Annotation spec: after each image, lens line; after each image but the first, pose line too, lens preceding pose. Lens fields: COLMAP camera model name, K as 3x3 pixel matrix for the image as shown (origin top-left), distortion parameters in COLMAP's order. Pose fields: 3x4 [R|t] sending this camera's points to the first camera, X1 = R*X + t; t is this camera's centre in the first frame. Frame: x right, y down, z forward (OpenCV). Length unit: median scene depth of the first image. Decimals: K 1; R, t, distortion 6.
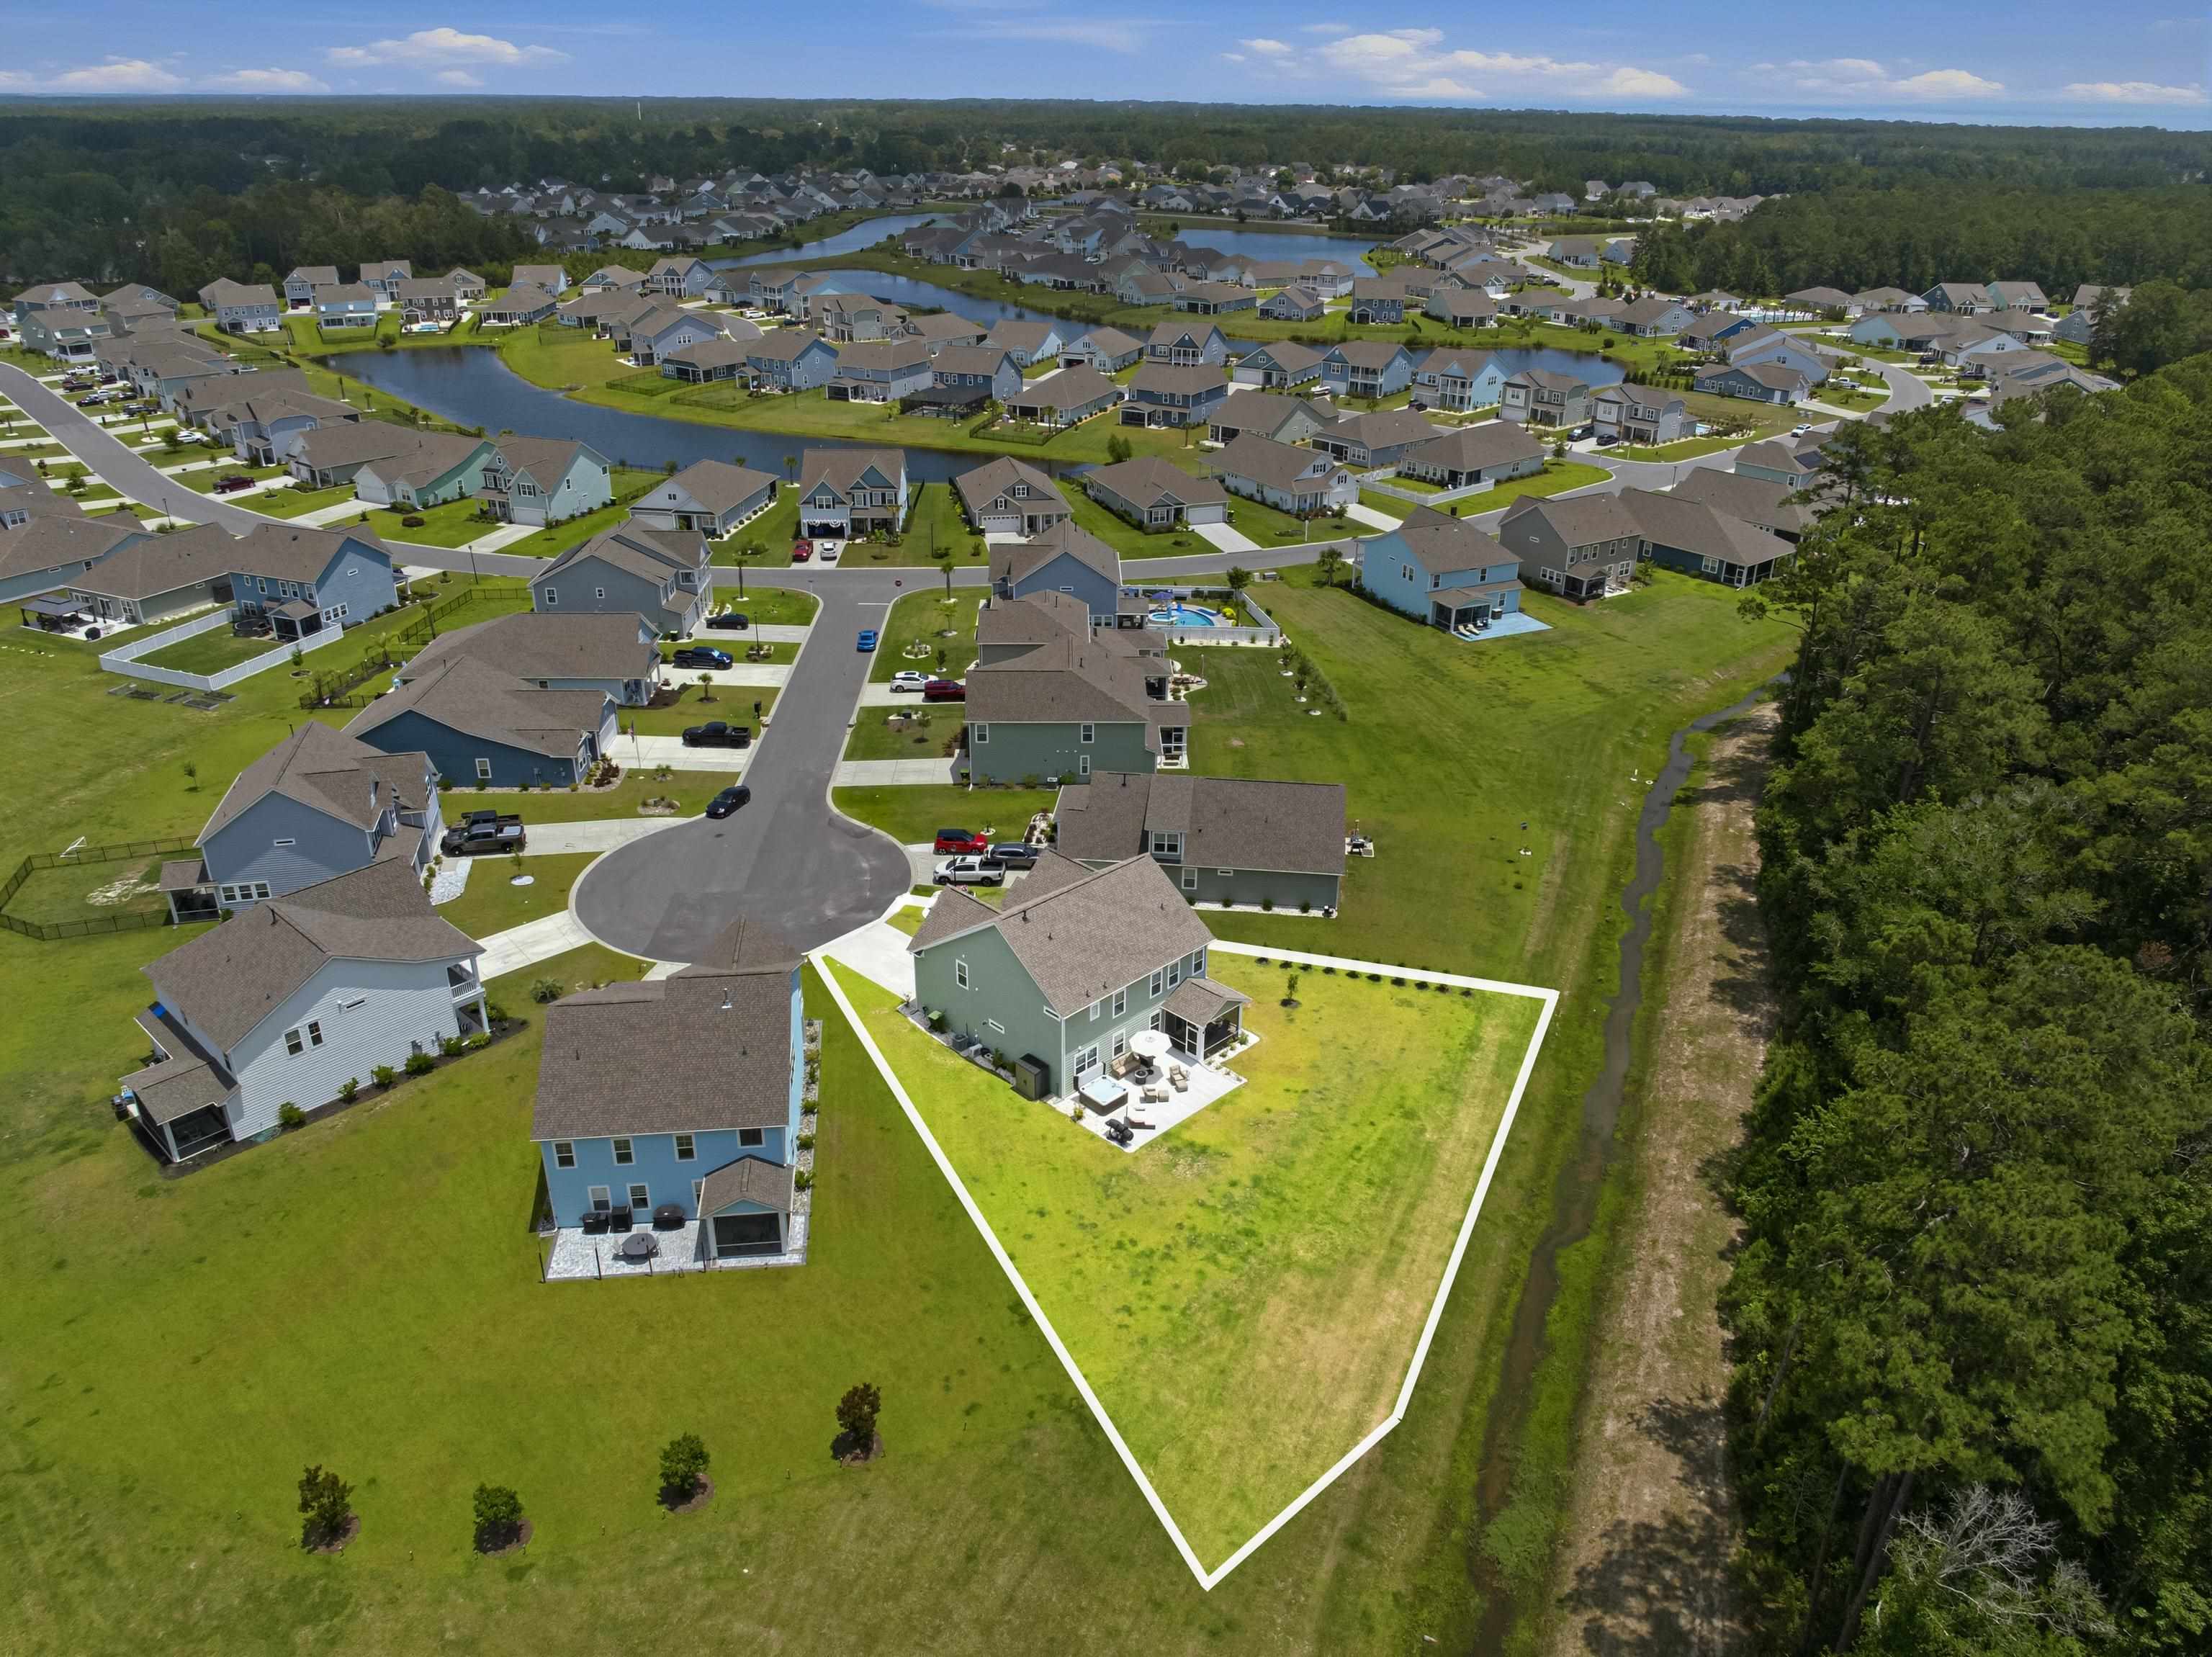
lens RADIAL K [[1562.7, 0, 1104.5], [0, 1562.7, 830.7], [0, 0, 1]] dist [-0.046302, 0.007662]
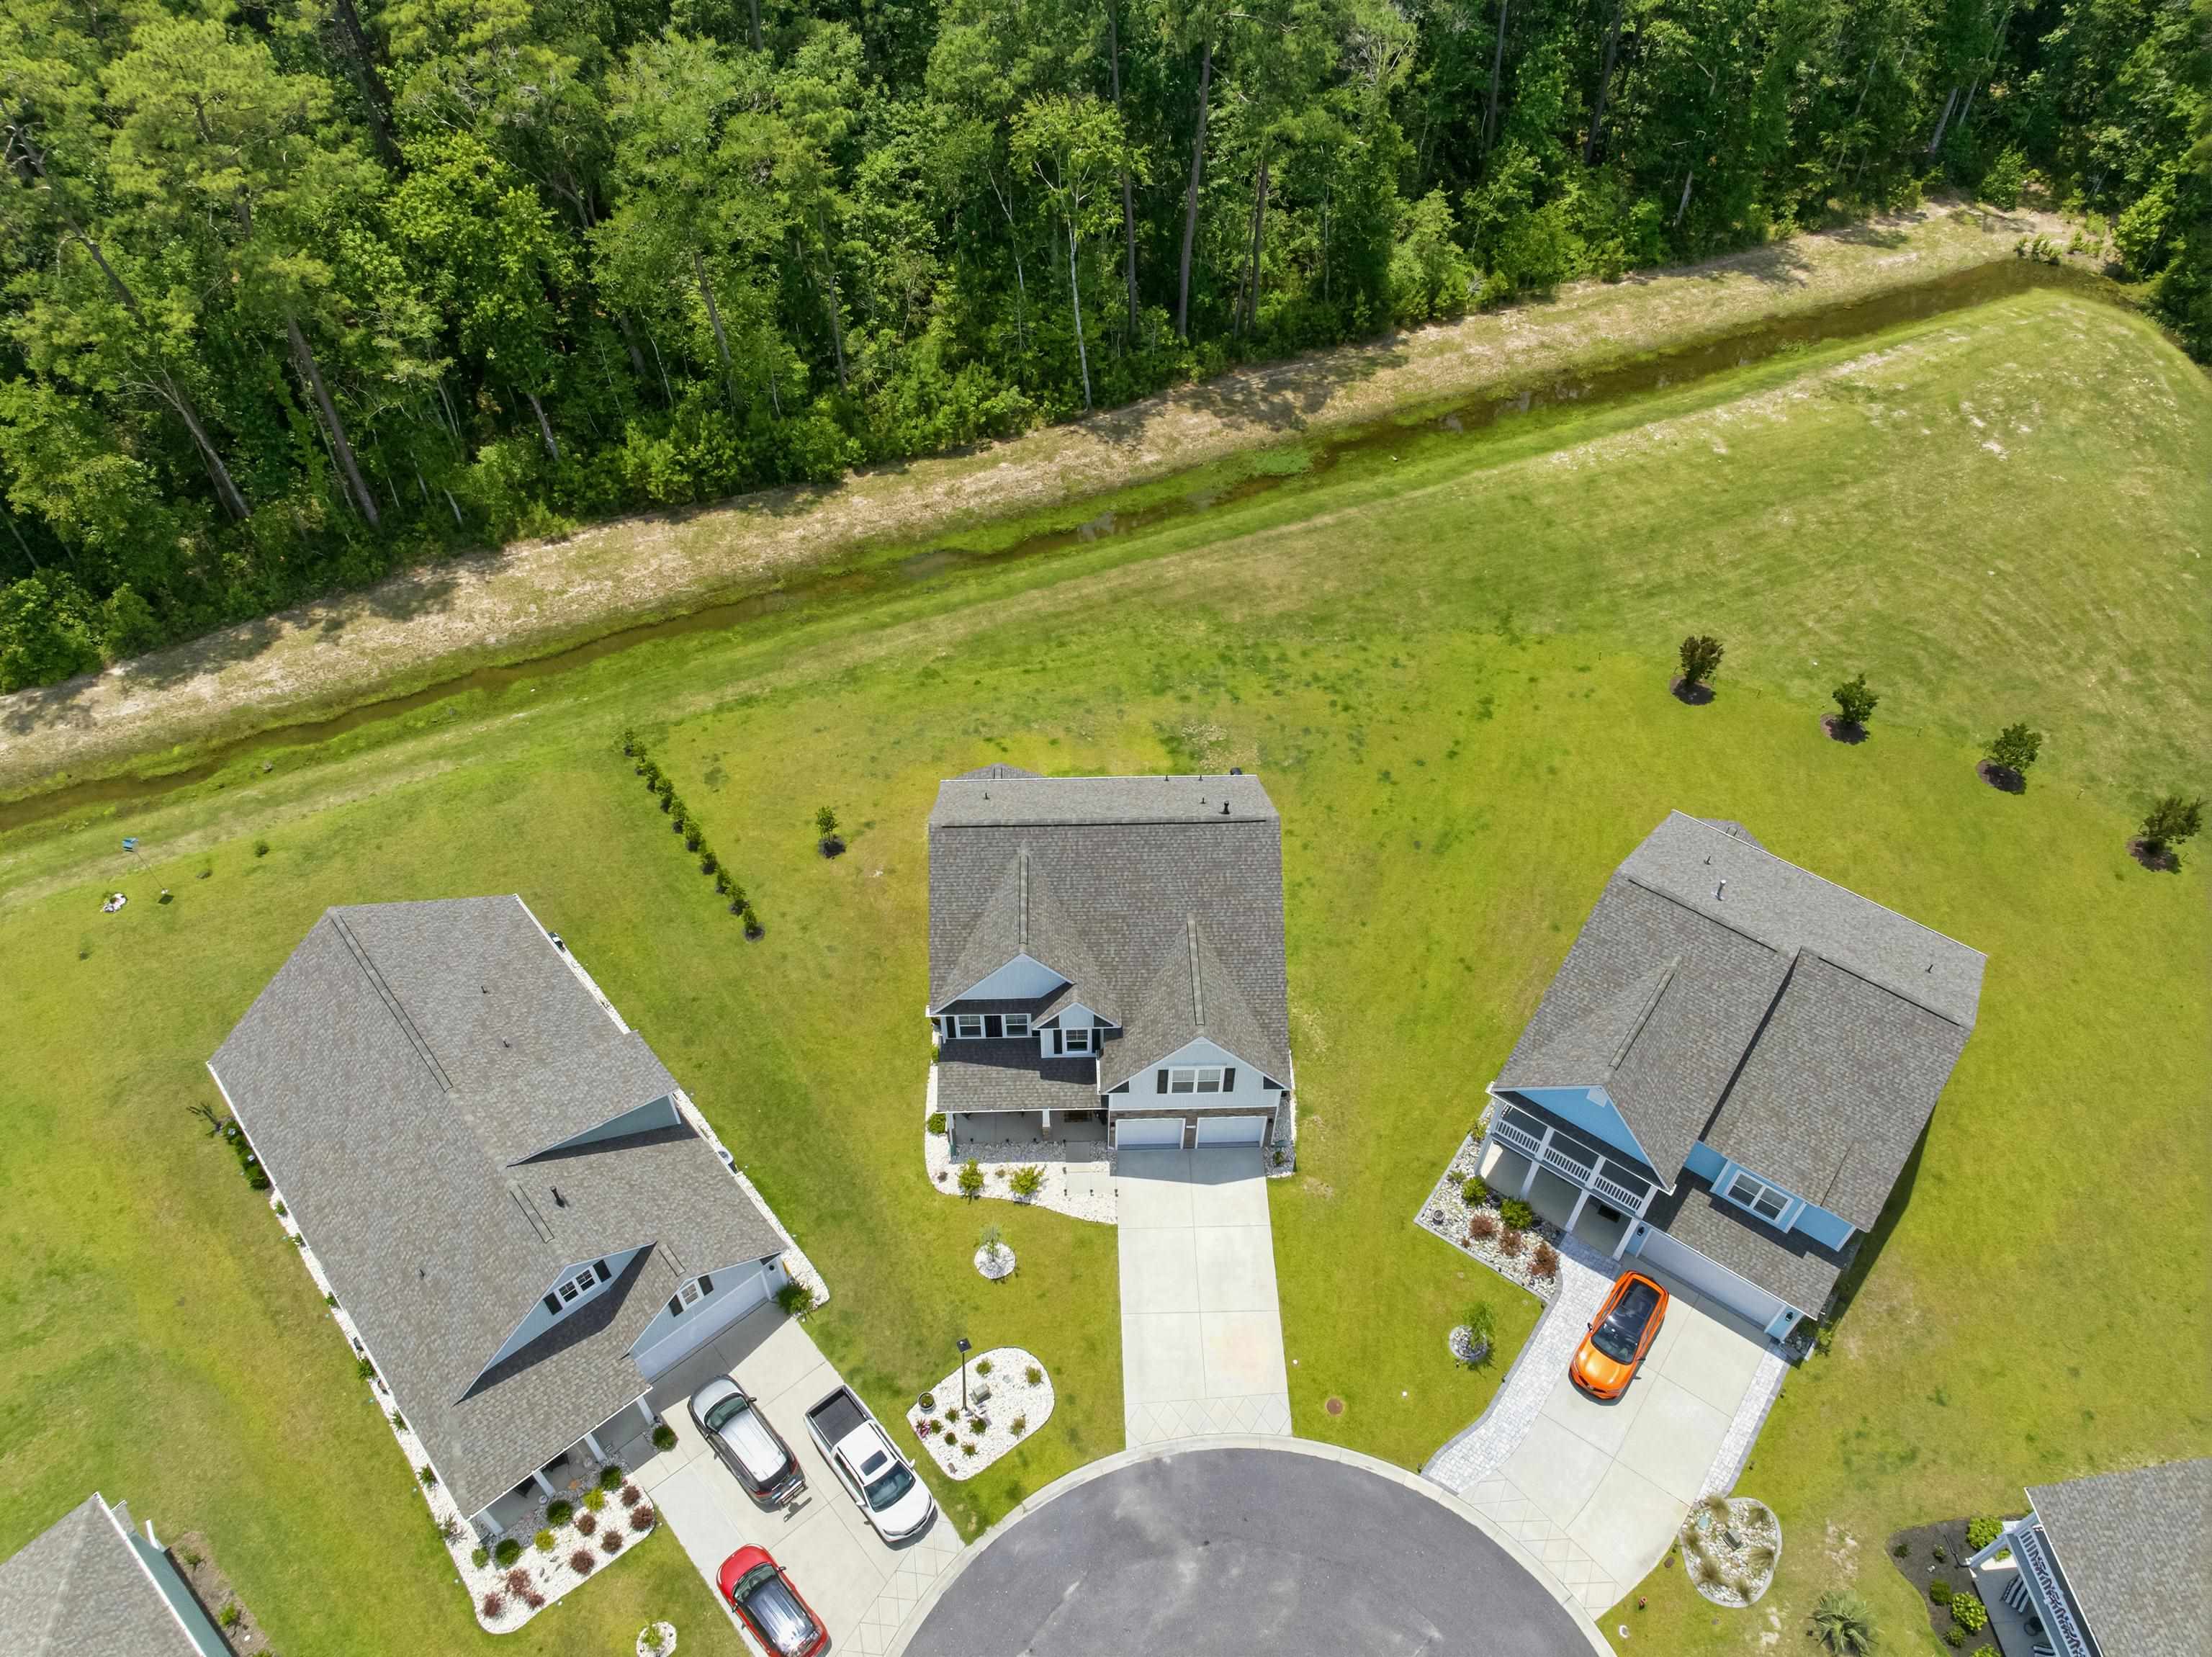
lens RADIAL K [[1562.7, 0, 1109.0], [0, 1562.7, 835.3], [0, 0, 1]] dist [-0.046302, 0.007662]
pose [[-0.732271, -0.516549, 0.443798, -0.283785], [0.279135, 0.366757, 0.887453, -0.484933], [-0.621179, 0.773735, -0.124379, 1.037682]]
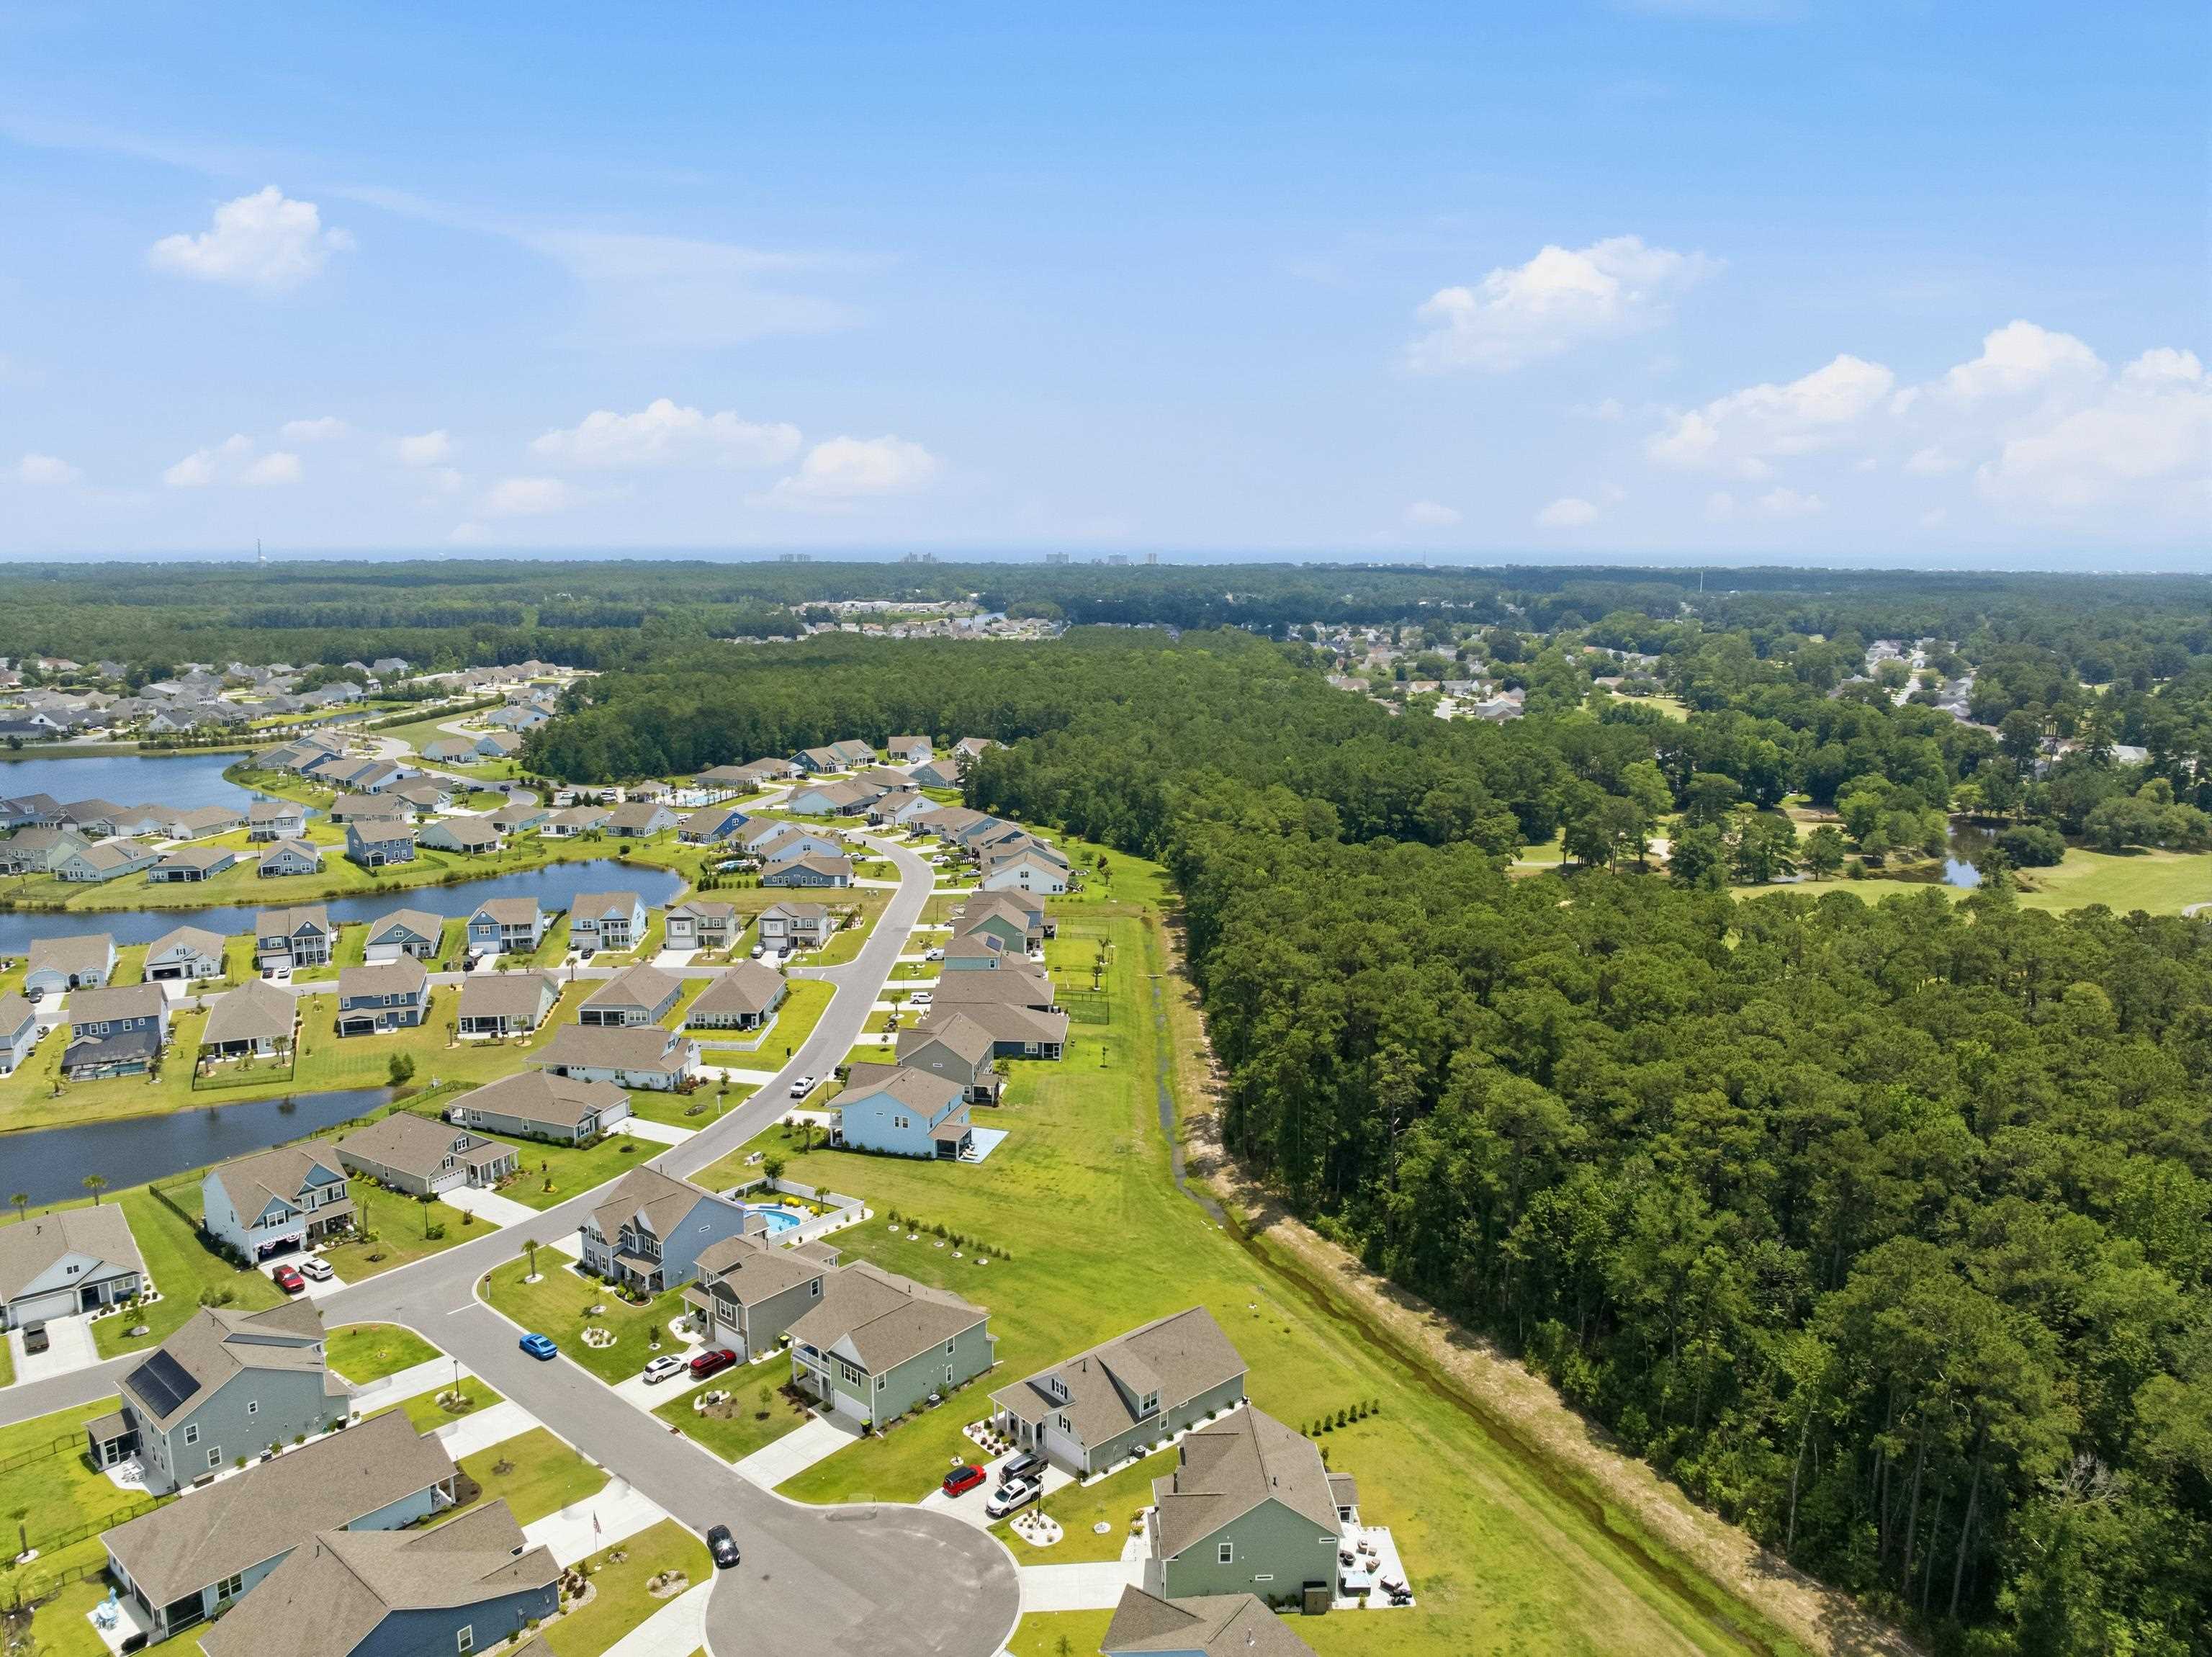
lens RADIAL K [[1562.7, 0, 1101.3], [0, 1562.7, 824.1], [0, 0, 1]] dist [-0.046302, 0.007662]
pose [[0.669160, -0.141249, 0.729571, -0.966375], [0.322296, 0.939791, -0.113660, -0.345808], [-0.669589, 0.311195, 0.674394, 0.026620]]
